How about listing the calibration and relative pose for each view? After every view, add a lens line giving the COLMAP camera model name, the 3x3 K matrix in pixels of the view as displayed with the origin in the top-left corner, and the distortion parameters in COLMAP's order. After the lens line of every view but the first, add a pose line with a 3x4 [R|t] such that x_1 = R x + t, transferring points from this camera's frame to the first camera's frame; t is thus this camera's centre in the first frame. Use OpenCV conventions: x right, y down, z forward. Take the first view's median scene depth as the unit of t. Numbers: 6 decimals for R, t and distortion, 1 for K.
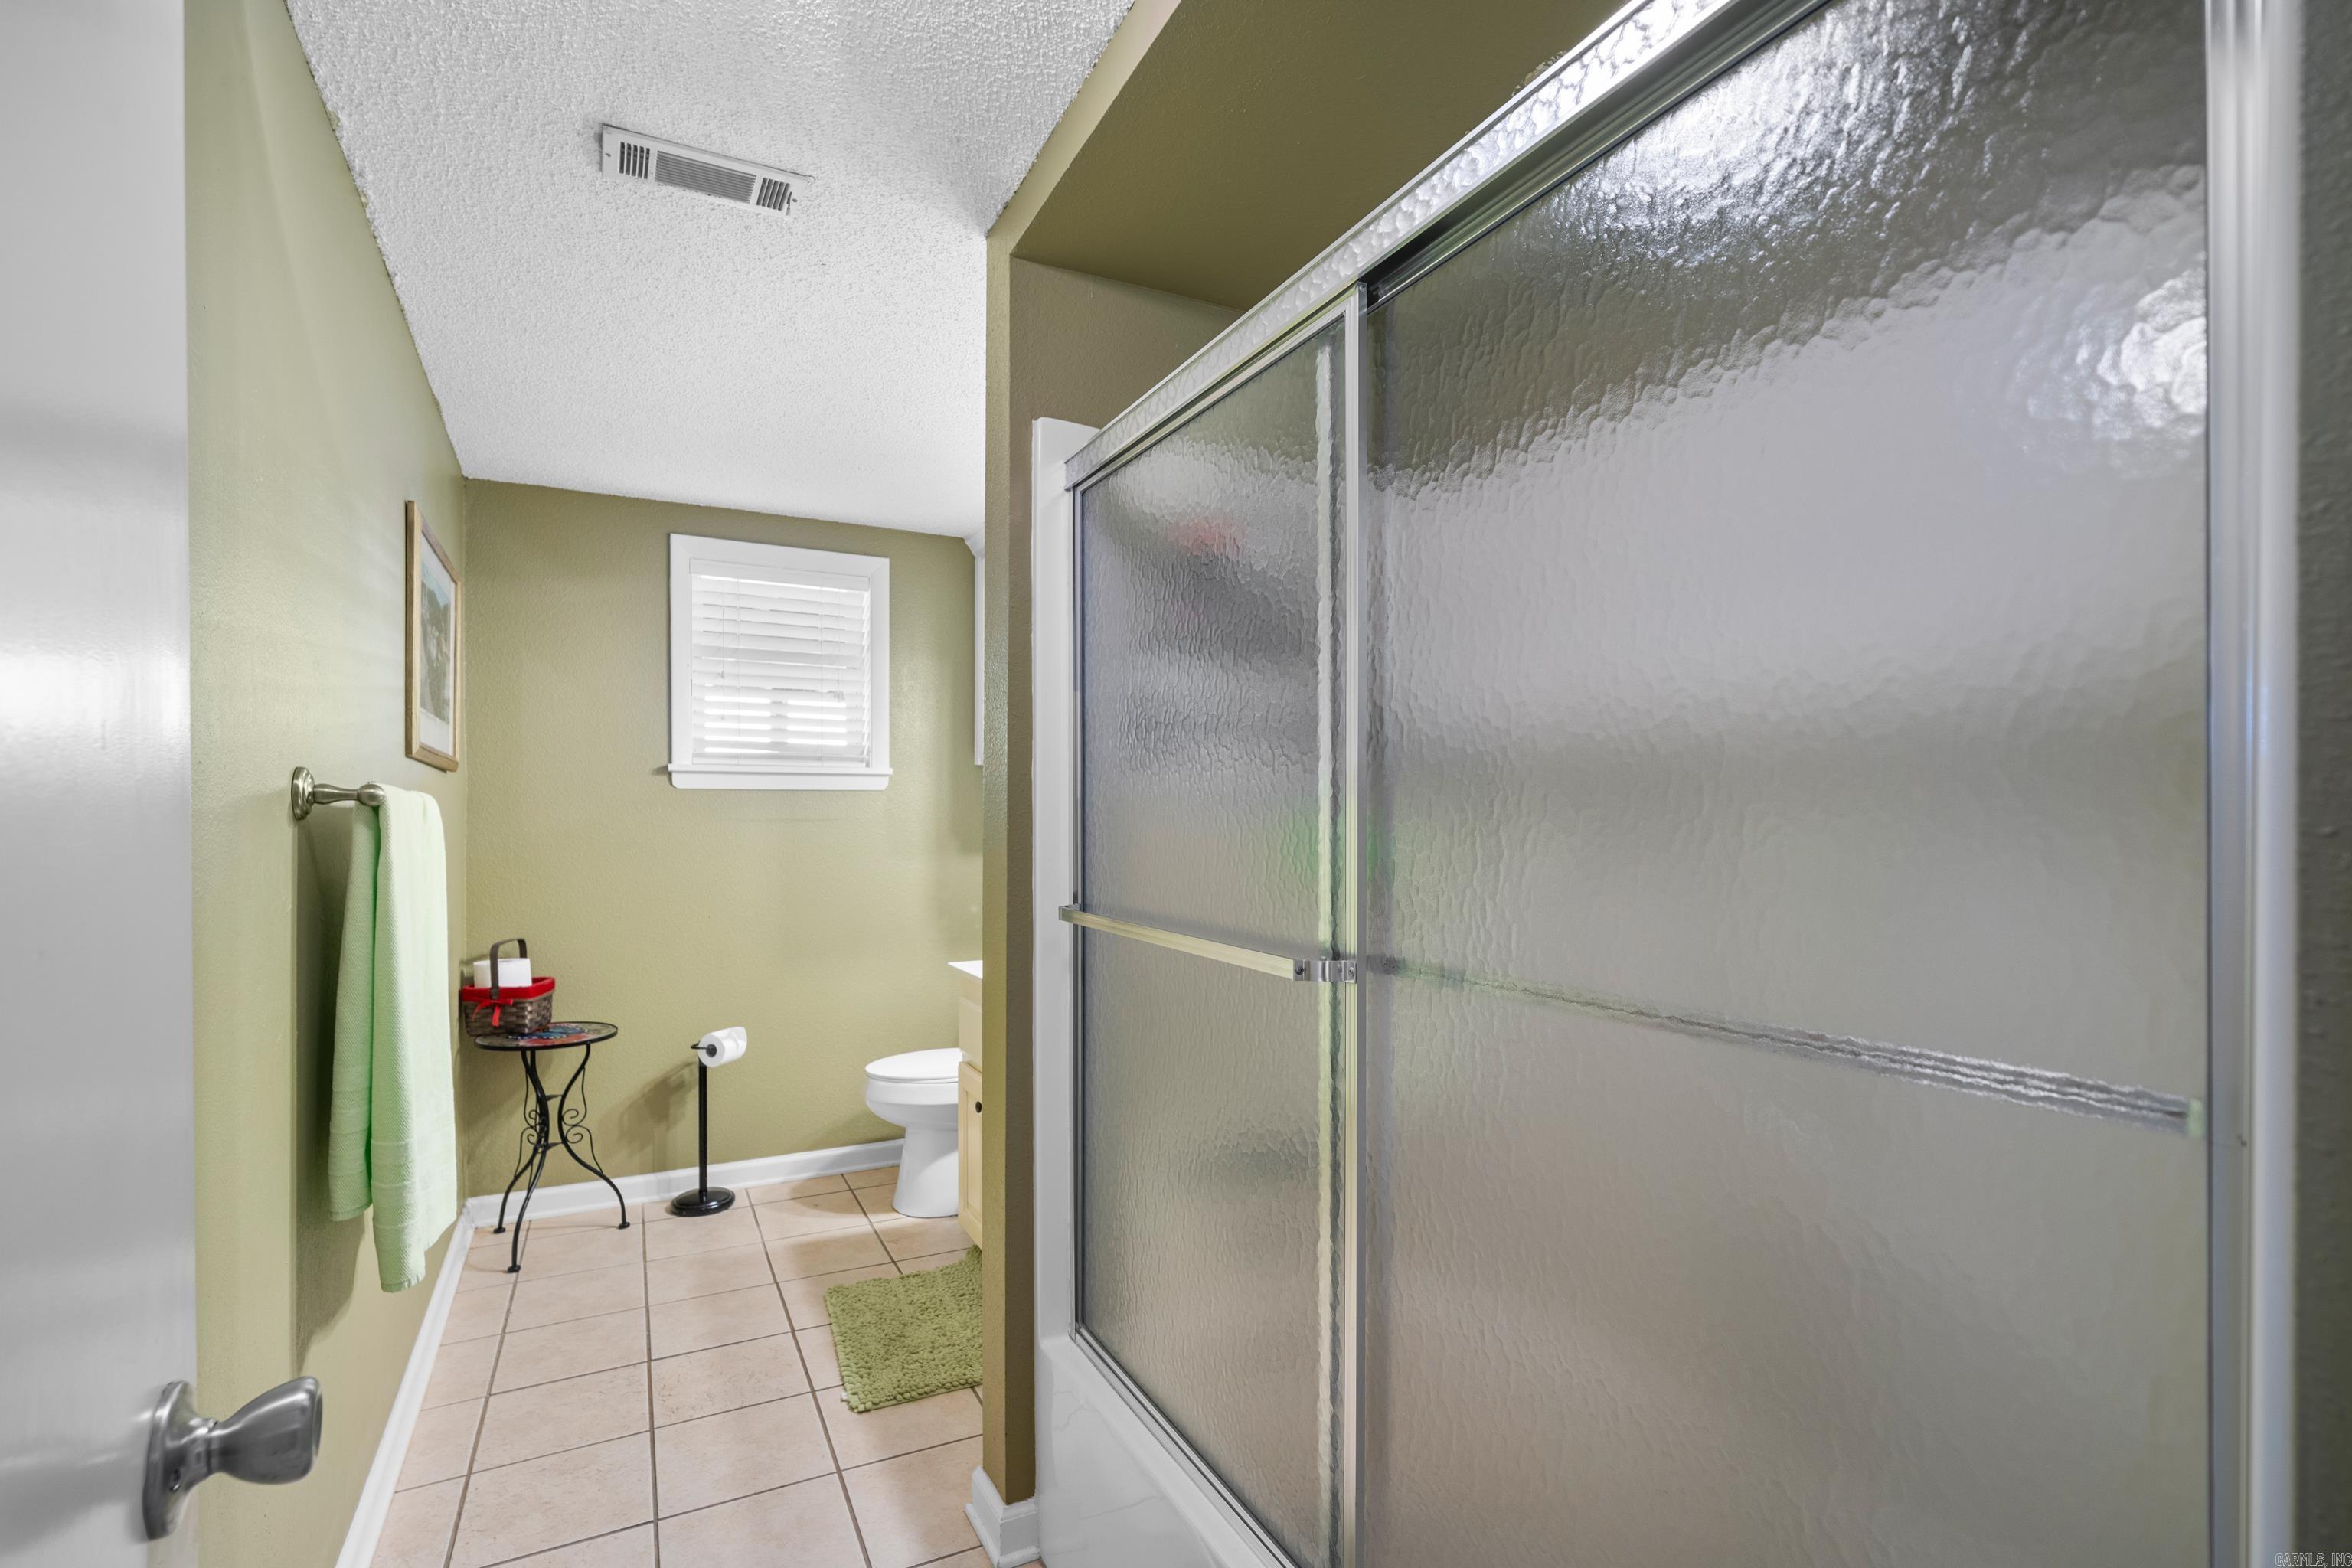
lens RADIAL K [[1068.1, 0, 1176.0], [0, 1068.1, 784.0], [0, 0, 1]] dist [-0.000192, -0.000082]
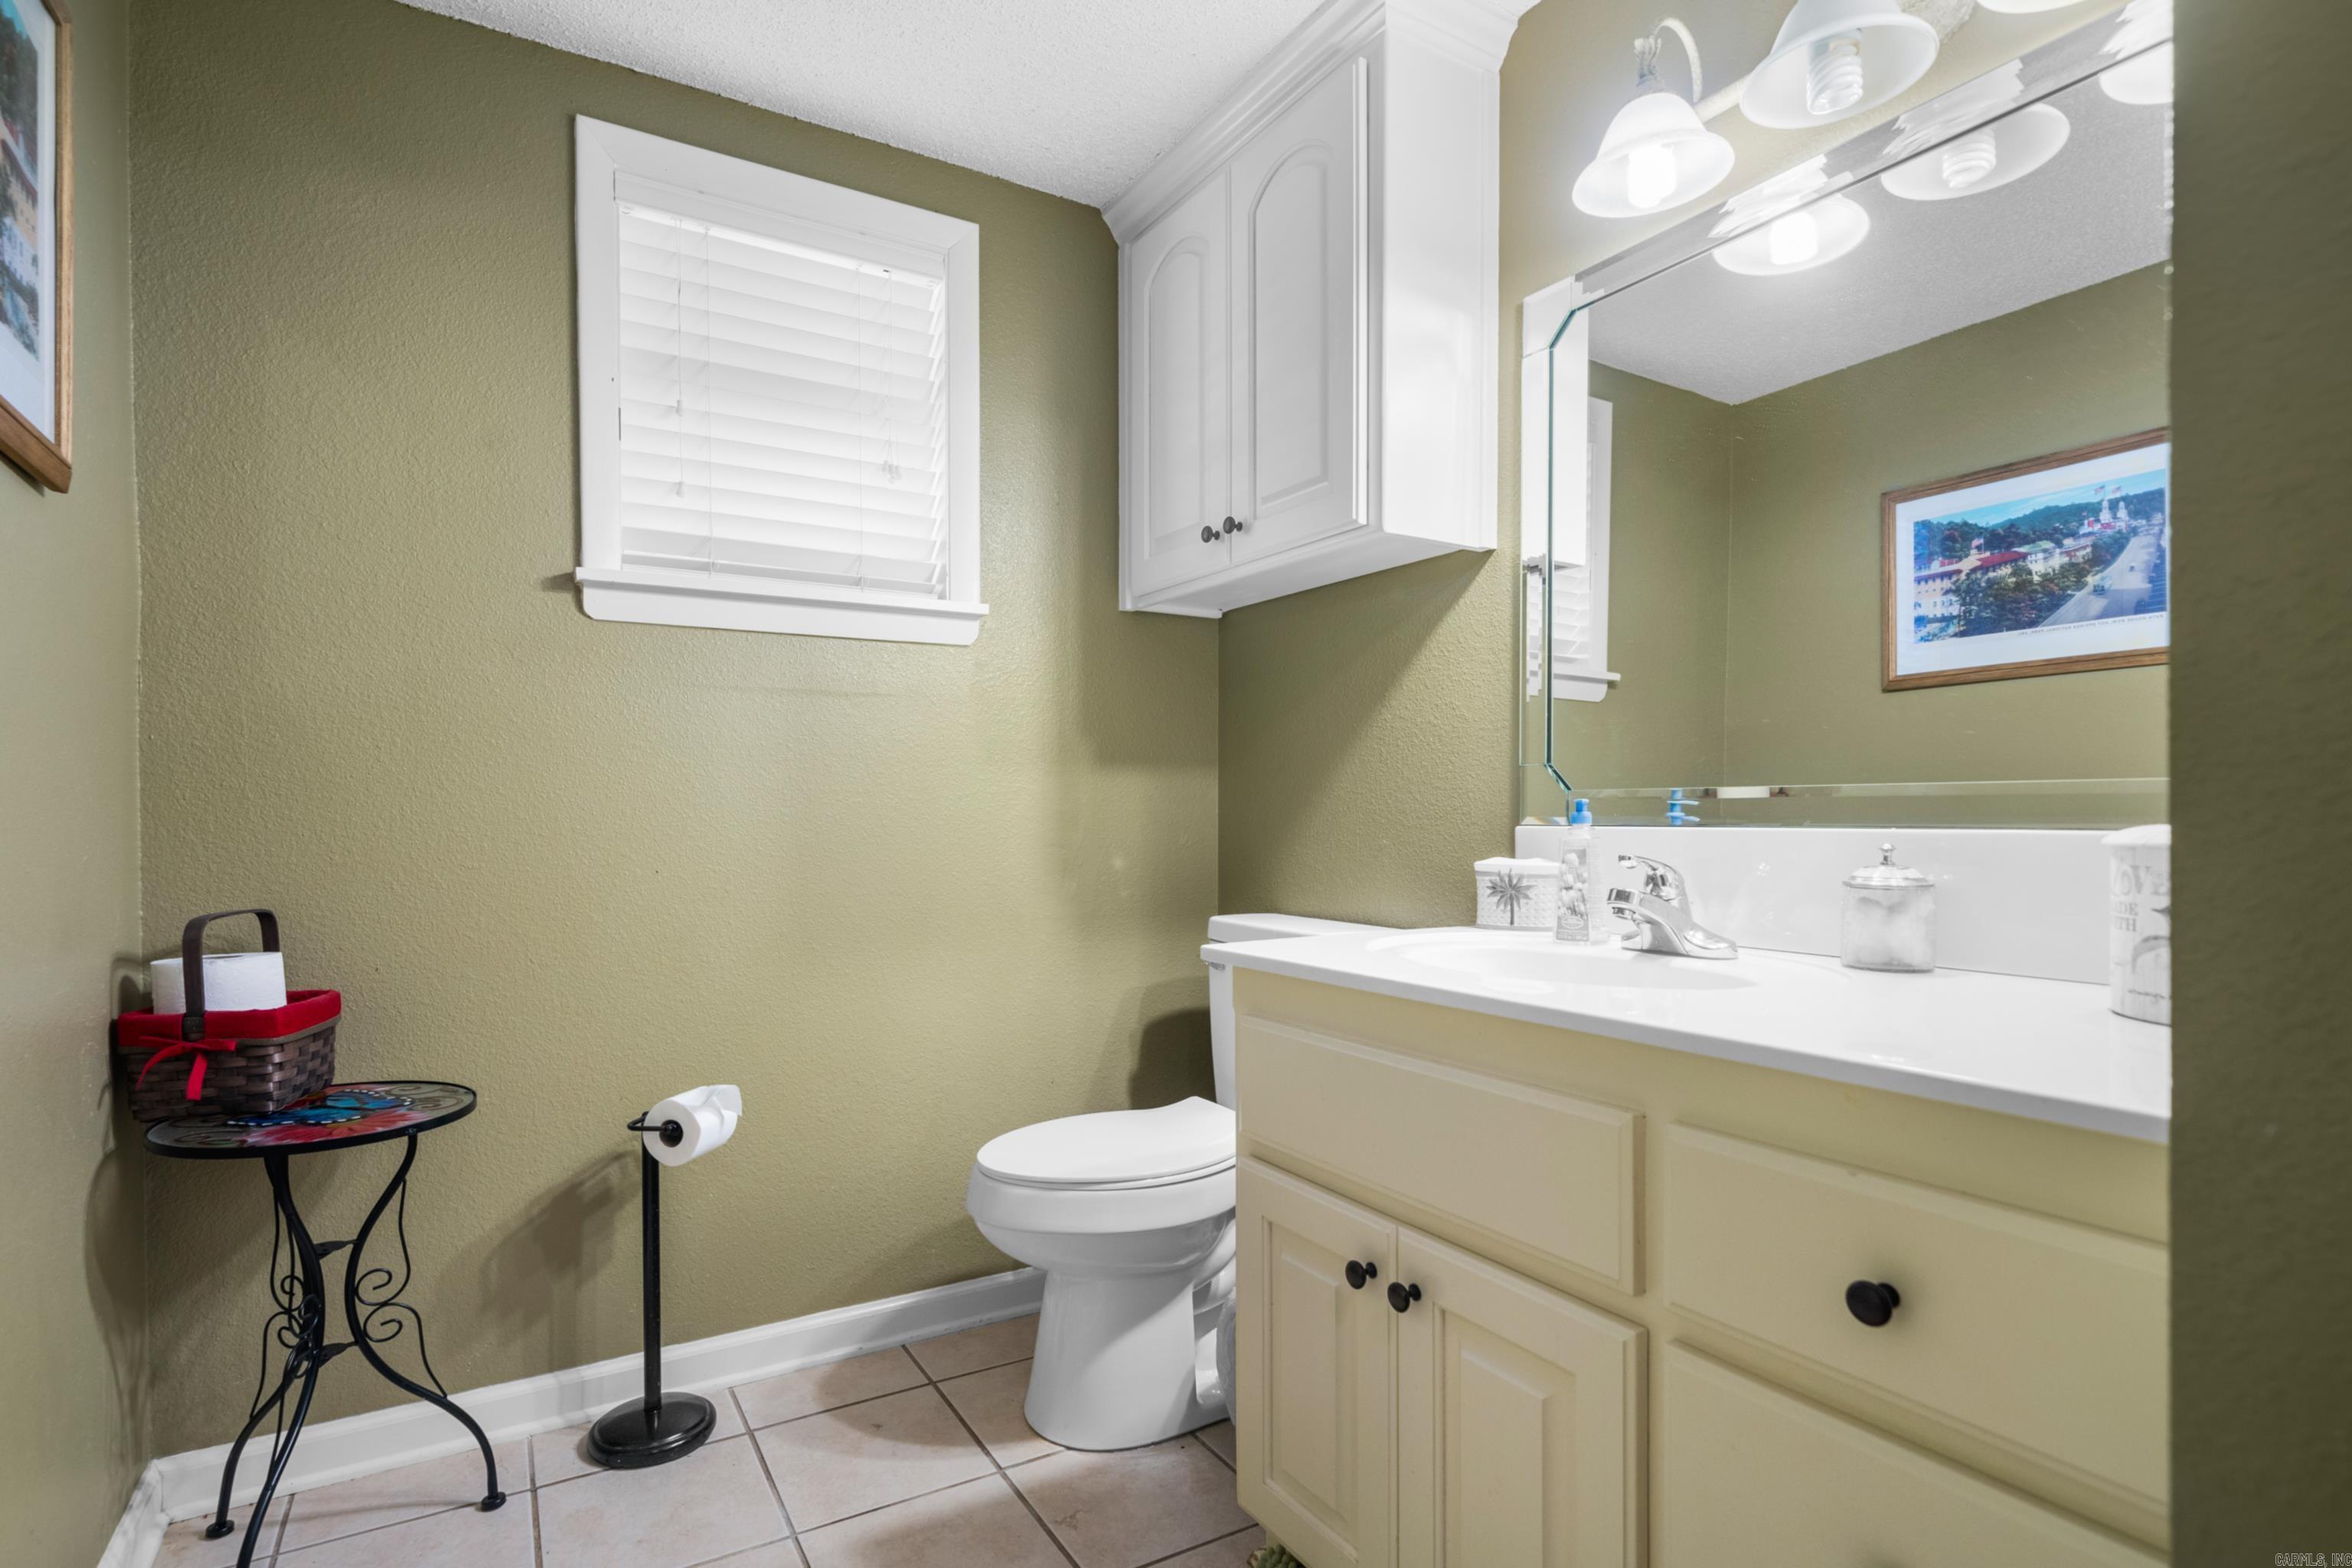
lens RADIAL K [[1171.8, 0, 1176.0], [0, 1171.8, 784.0], [0, 0, 1]] dist [0.000723, 0.000604]
pose [[0.998017, -0.004076, 0.062817, -0.238009], [0.003721, 0.999976, 0.005778, 0.086078], [-0.062839, -0.005533, 0.998008, 0.448436]]
